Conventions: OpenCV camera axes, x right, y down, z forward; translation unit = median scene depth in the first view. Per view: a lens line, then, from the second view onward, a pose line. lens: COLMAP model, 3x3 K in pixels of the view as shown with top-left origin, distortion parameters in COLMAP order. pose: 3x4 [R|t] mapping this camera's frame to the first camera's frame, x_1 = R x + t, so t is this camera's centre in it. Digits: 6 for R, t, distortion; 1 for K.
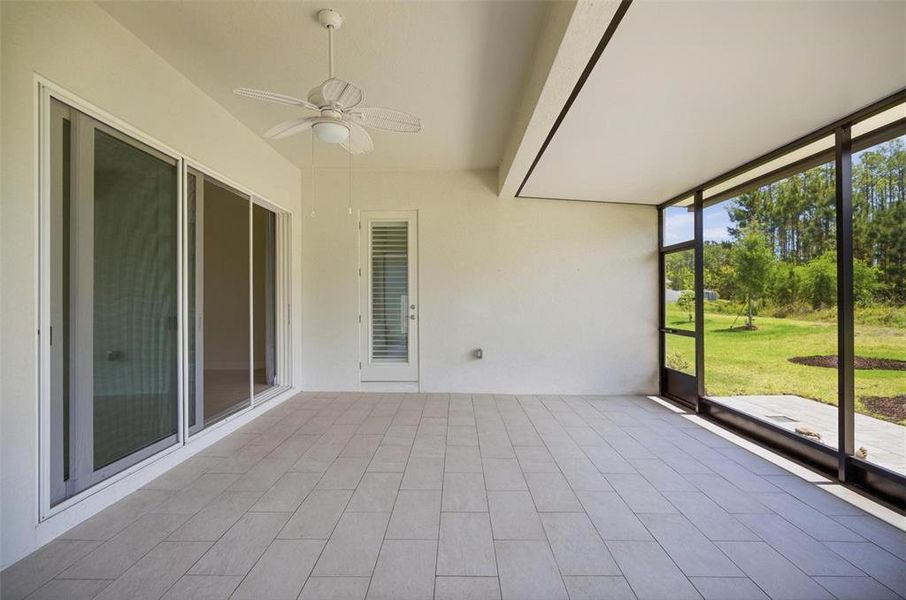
lens RADIAL K [[428.2, 0, 458.4], [0, 428.2, 300.9], [0, 0, 1]] dist [-0.010137, 0.000893]
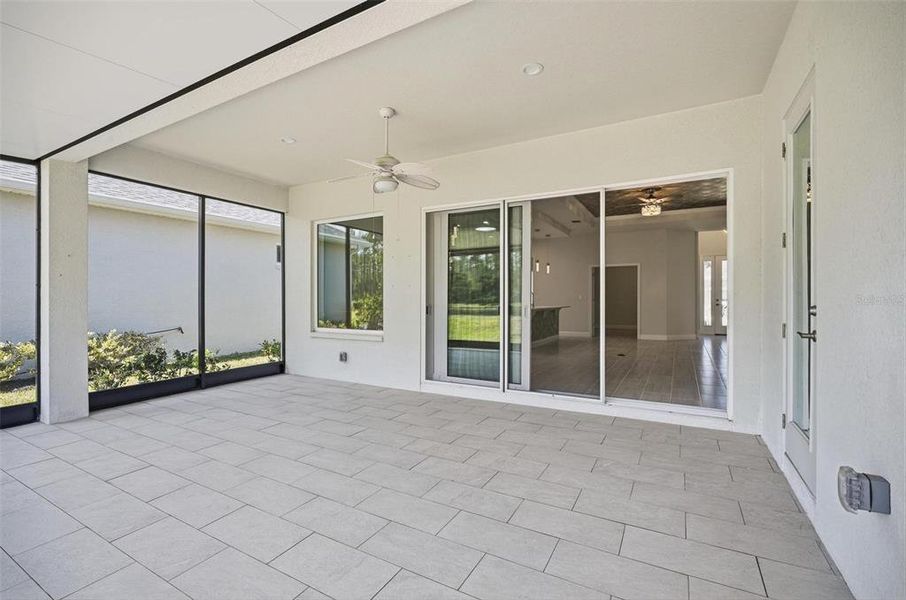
lens RADIAL K [[407.2, 0, 449.6], [0, 407.2, 301.5], [0, 0, 1]] dist [0.000452, 0.000764]
pose [[-0.509571, 0.007232, -0.860398, 0.398160], [-0.000869, 0.999960, 0.008919, 0.003583], [0.860428, 0.005292, -0.509545, 0.913901]]
